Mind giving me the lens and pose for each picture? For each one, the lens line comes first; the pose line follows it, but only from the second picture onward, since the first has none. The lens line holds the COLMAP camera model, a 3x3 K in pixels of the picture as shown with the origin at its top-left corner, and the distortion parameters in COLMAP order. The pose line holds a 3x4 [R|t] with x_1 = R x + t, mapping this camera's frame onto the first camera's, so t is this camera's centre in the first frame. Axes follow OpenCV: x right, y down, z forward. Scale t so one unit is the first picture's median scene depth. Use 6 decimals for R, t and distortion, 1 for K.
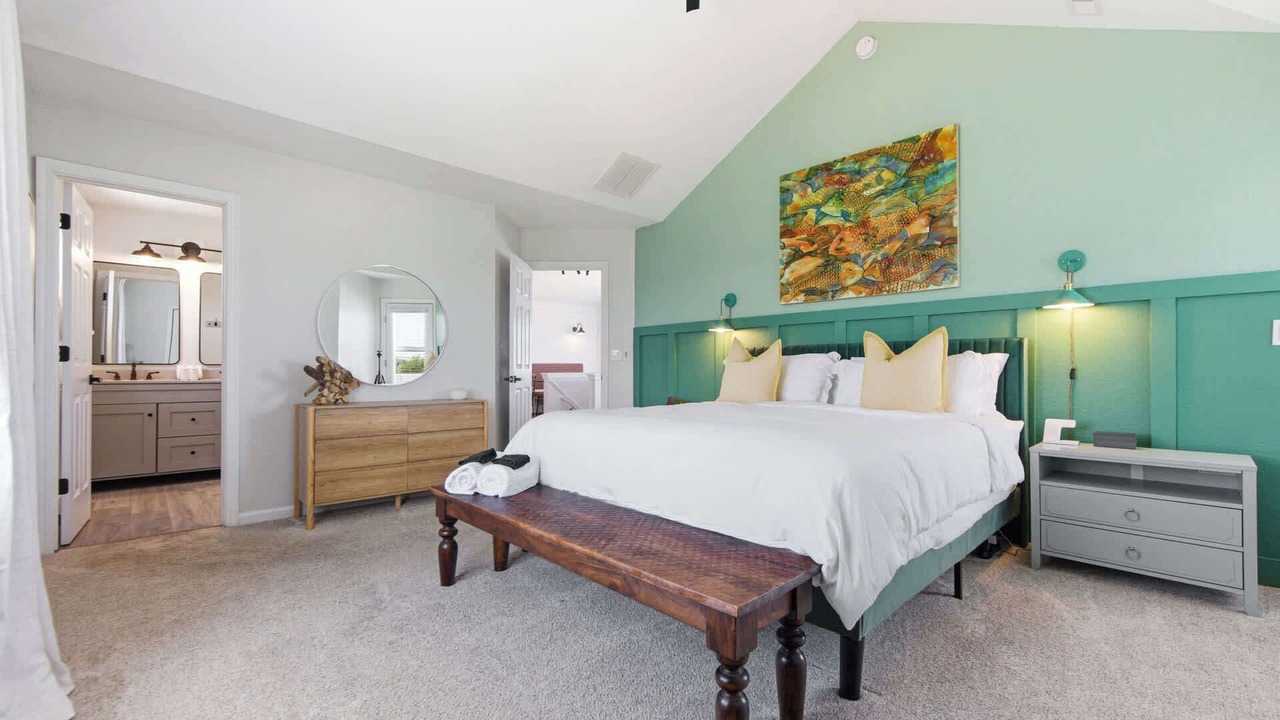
lens RADIAL K [[511.4, 0, 640.0], [0, 511.4, 359.9], [0, 0, 1]] dist [-0.002731, 0.000138]
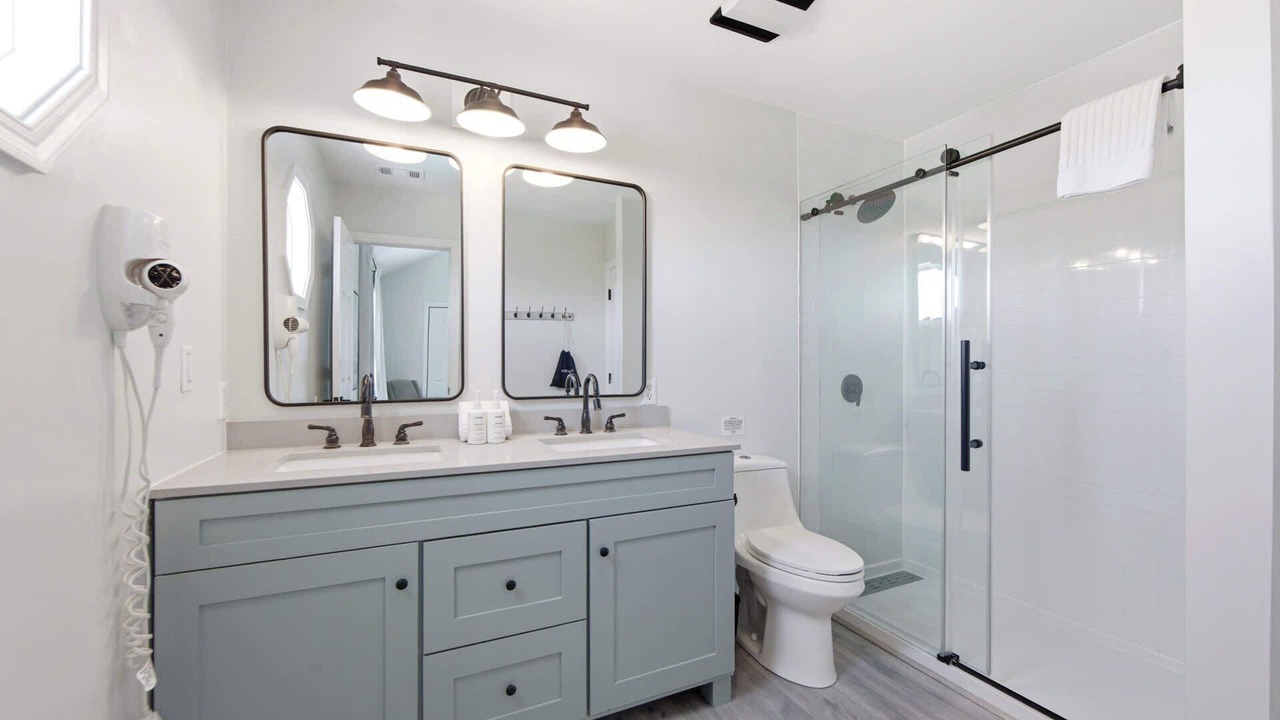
lens RADIAL K [[511.4, 0, 641.2], [0, 511.4, 364.7], [0, 0, 1]] dist [-0.002731, 0.000138]
pose [[0.940335, -0.004685, -0.340219, -0.676199], [0.007484, 0.999948, 0.006916, -0.020979], [0.340168, -0.009049, 0.940321, 0.714867]]
